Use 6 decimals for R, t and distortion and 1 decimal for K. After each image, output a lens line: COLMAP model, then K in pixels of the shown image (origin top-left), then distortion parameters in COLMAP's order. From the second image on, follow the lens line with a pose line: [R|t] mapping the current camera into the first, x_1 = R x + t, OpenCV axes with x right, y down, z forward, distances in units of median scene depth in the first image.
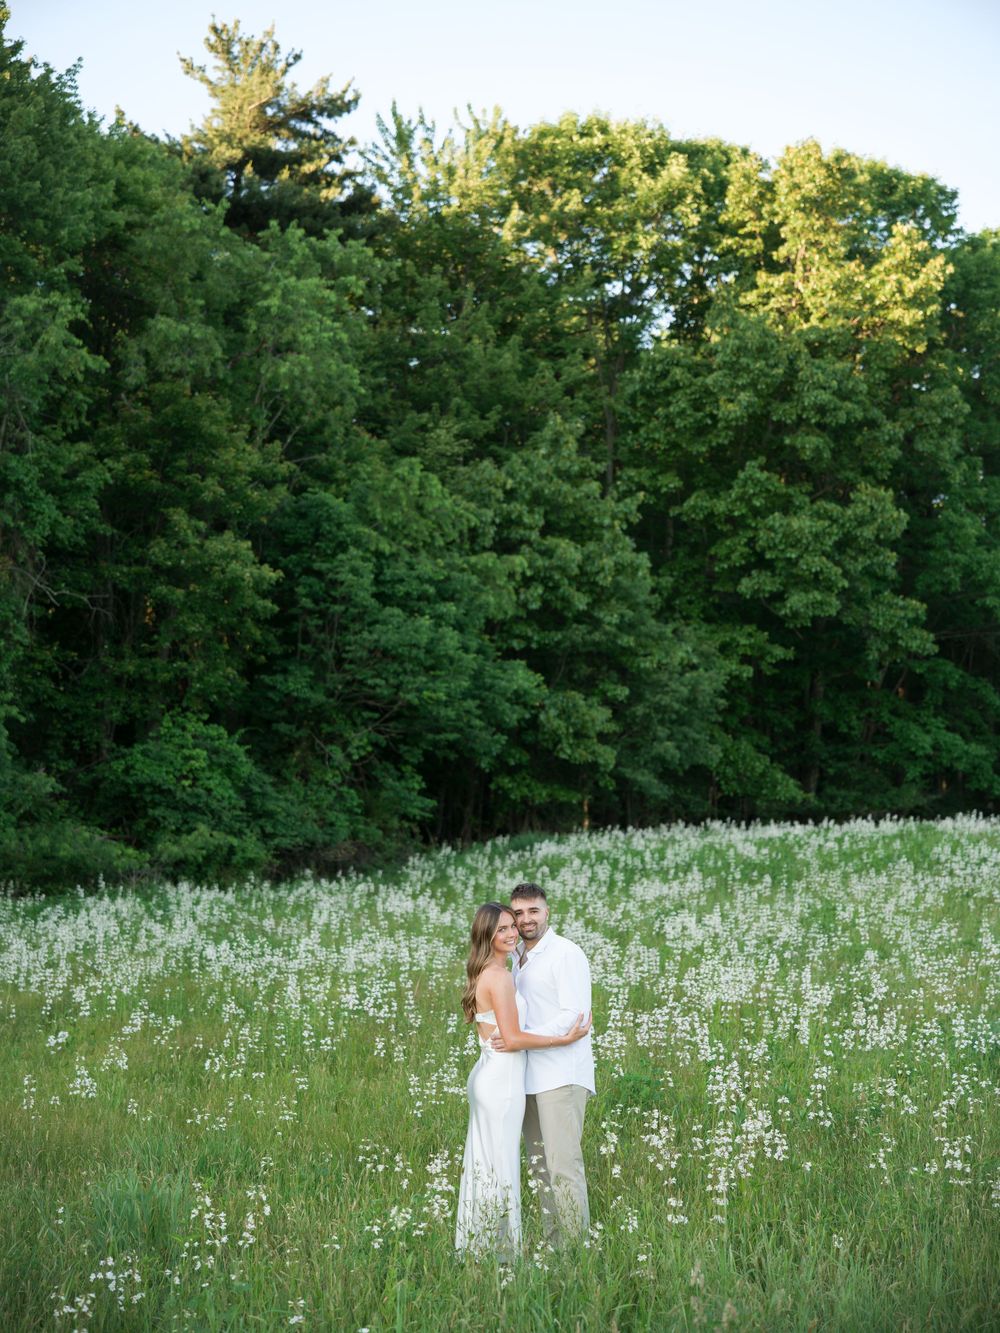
lens RADIAL K [[2249.7, 0, 501.0], [0, 2249.7, 663.9], [0, 0, 1]] dist [-0.014966, 0.000000]
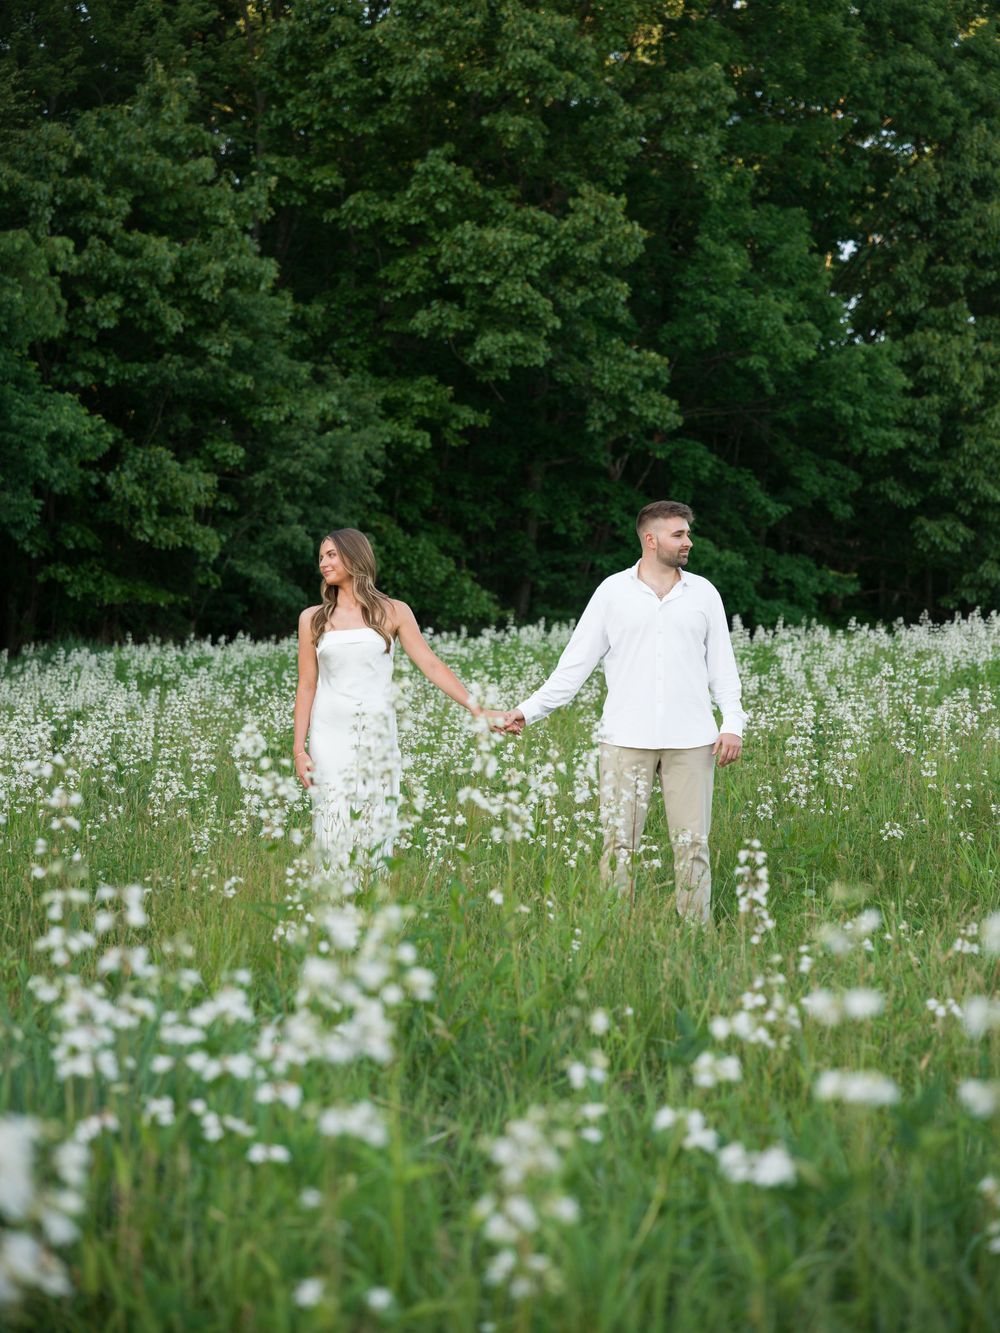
lens RADIAL K [[2561.7, 0, 498.8], [0, 2561.7, 668.9], [0, 0, 1]] dist [0.093540, 0.000000]
pose [[0.994492, 0.022105, 0.102455, 0.050683], [-0.028900, 0.997446, 0.065318, 0.023061], [-0.100749, -0.067920, 0.992591, 0.161470]]
